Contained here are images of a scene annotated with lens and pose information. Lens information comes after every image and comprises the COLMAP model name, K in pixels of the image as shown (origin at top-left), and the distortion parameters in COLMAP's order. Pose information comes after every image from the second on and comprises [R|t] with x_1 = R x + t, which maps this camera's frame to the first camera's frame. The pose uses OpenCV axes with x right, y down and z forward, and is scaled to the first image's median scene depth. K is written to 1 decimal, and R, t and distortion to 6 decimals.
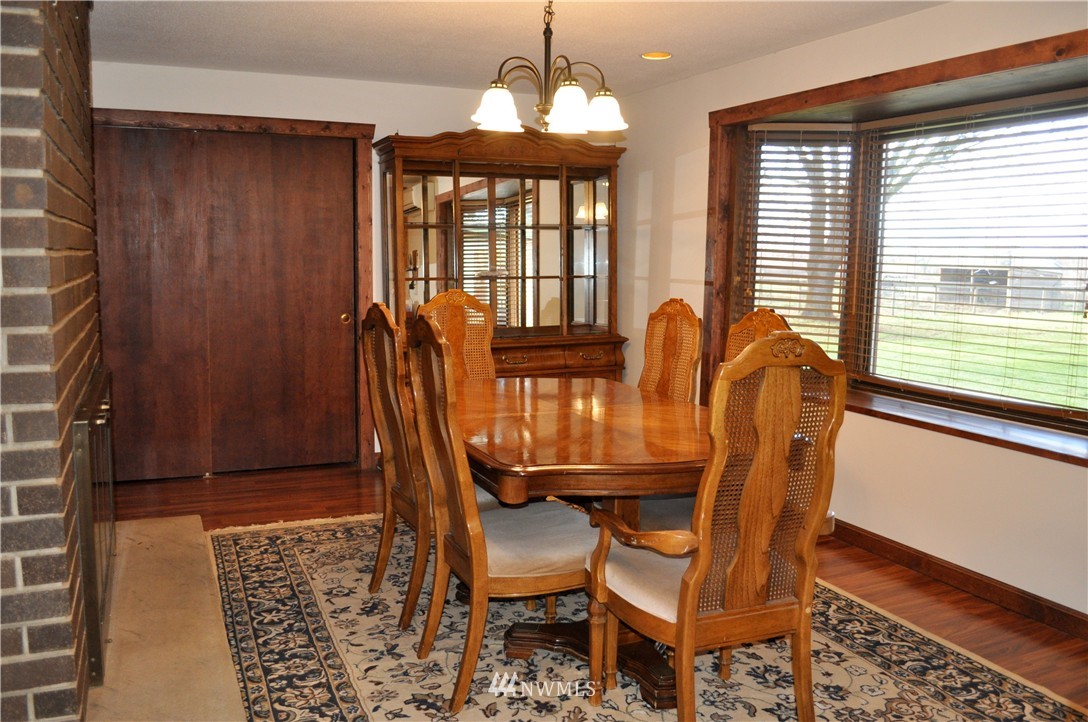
lens RADIAL K [[865.7, 0, 544.3], [0, 865.7, 360.6], [0, 0, 1]] dist [-0.077230, -0.000759]
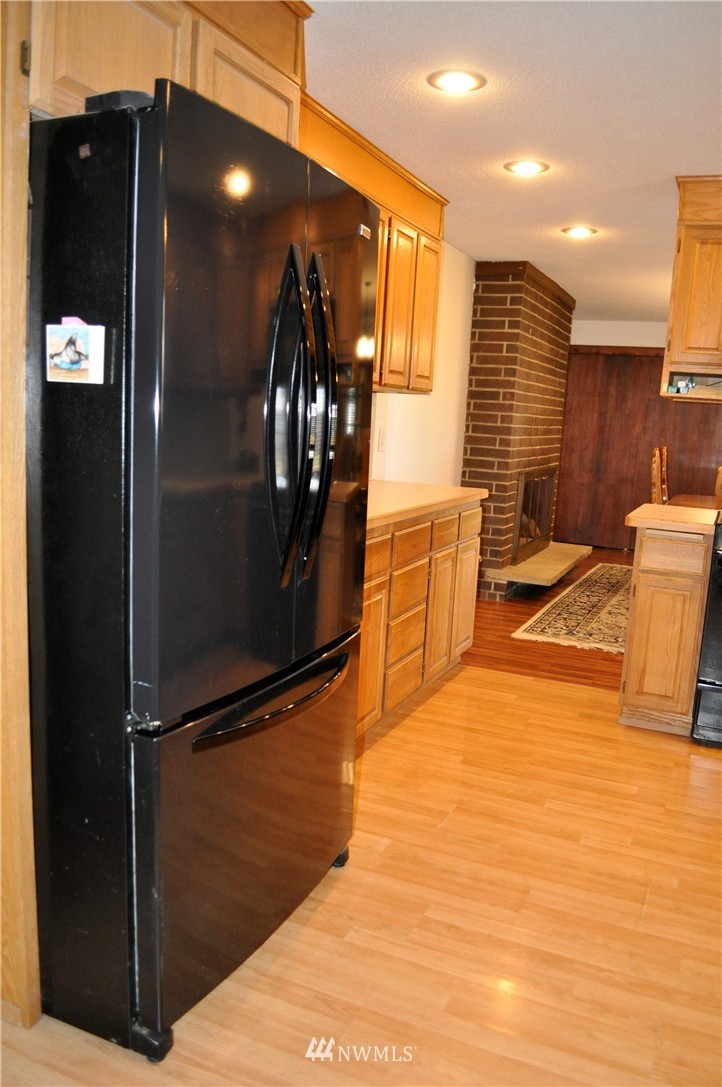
lens RADIAL K [[864.9, 0, 360.6], [0, 864.9, 542.9], [0, 0, 1]] dist [-0.077230, -0.000759]
pose [[0.651365, 0.136668, -0.746354, 0.598596], [-0.138501, 0.988535, 0.060142, 0.093070], [0.746017, 0.064196, 0.662826, -0.616191]]
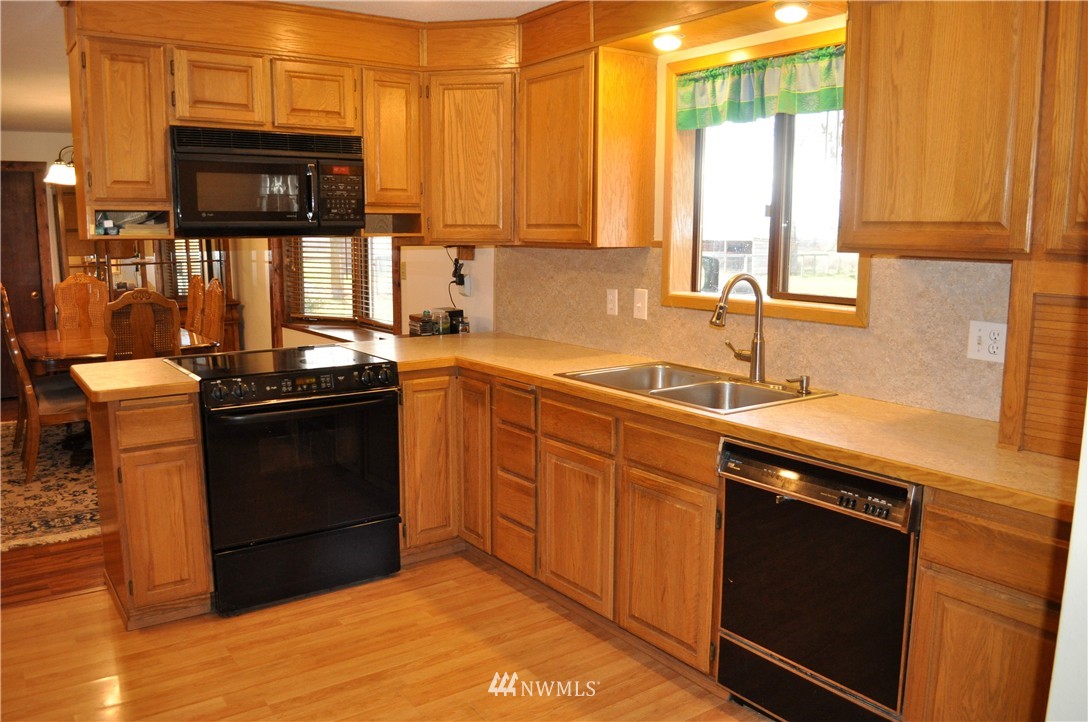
lens RADIAL K [[865.7, 0, 545.7], [0, 865.7, 363.8], [0, 0, 1]] dist [-0.077230, -0.000759]
pose [[0.983952, -0.044169, 0.172878, 0.399343], [0.038494, 0.998609, 0.036041, 0.053221], [-0.174229, -0.028808, 0.984284, -0.600519]]
